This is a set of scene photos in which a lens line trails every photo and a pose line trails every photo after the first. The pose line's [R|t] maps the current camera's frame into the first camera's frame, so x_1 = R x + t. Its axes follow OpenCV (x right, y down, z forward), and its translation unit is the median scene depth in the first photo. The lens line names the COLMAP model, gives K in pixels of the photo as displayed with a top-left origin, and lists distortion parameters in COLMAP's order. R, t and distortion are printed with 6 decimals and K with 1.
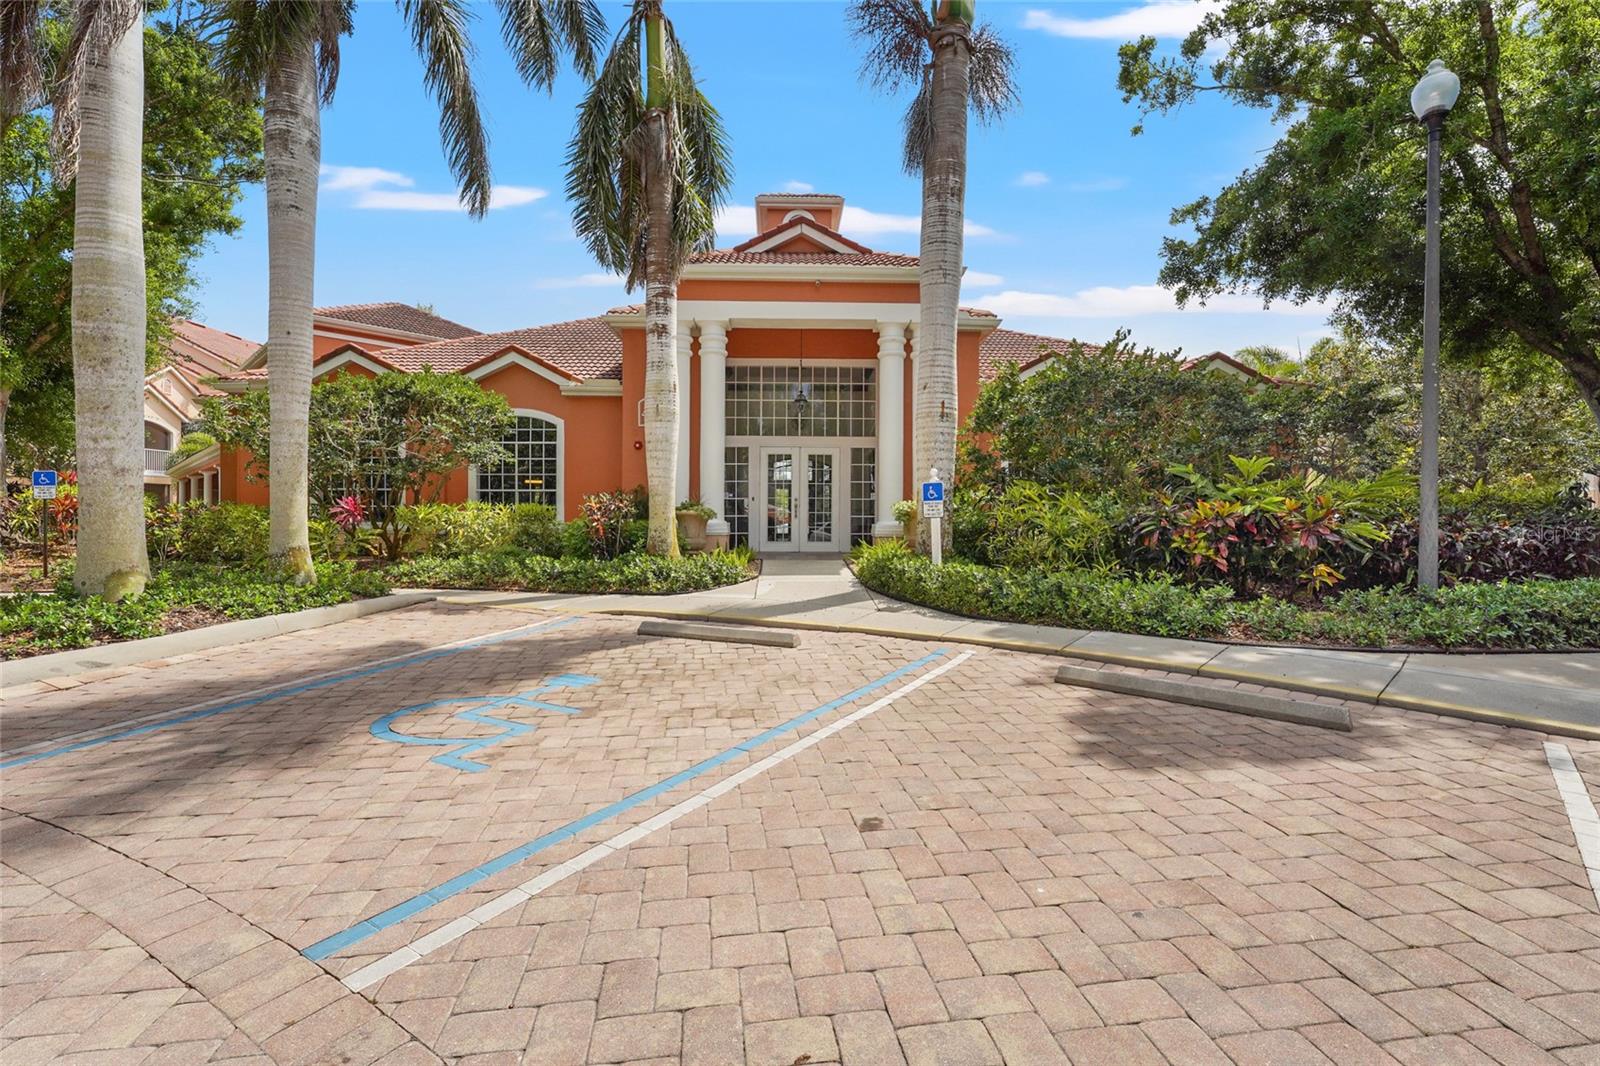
lens RADIAL K [[753.8, 0, 799.0], [0, 753.8, 510.2], [0, 0, 1]] dist [0.000752, 0.000151]
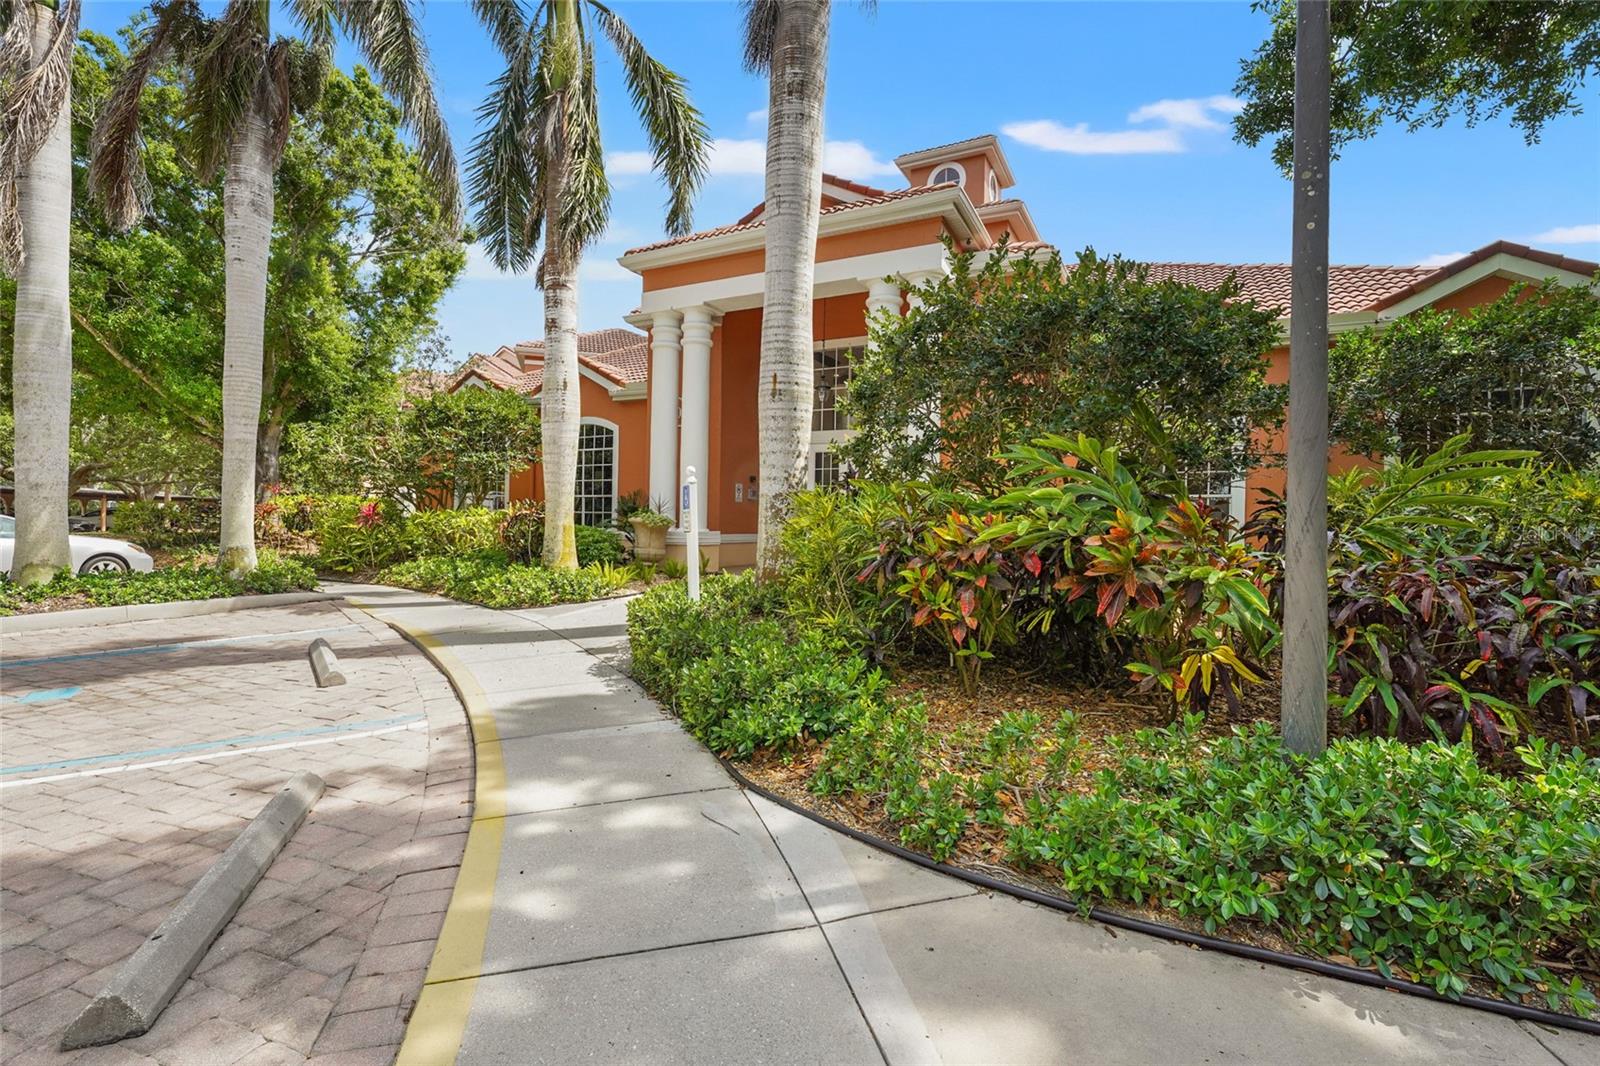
lens RADIAL K [[753.8, 0, 799.0], [0, 753.8, 510.2], [0, 0, 1]] dist [0.000752, 0.000151]
pose [[0.858136, 0.003047, -0.513414, 0.562303], [-0.004315, 0.999990, -0.001278, -0.008891], [0.513405, 0.003312, 0.858140, 0.354662]]
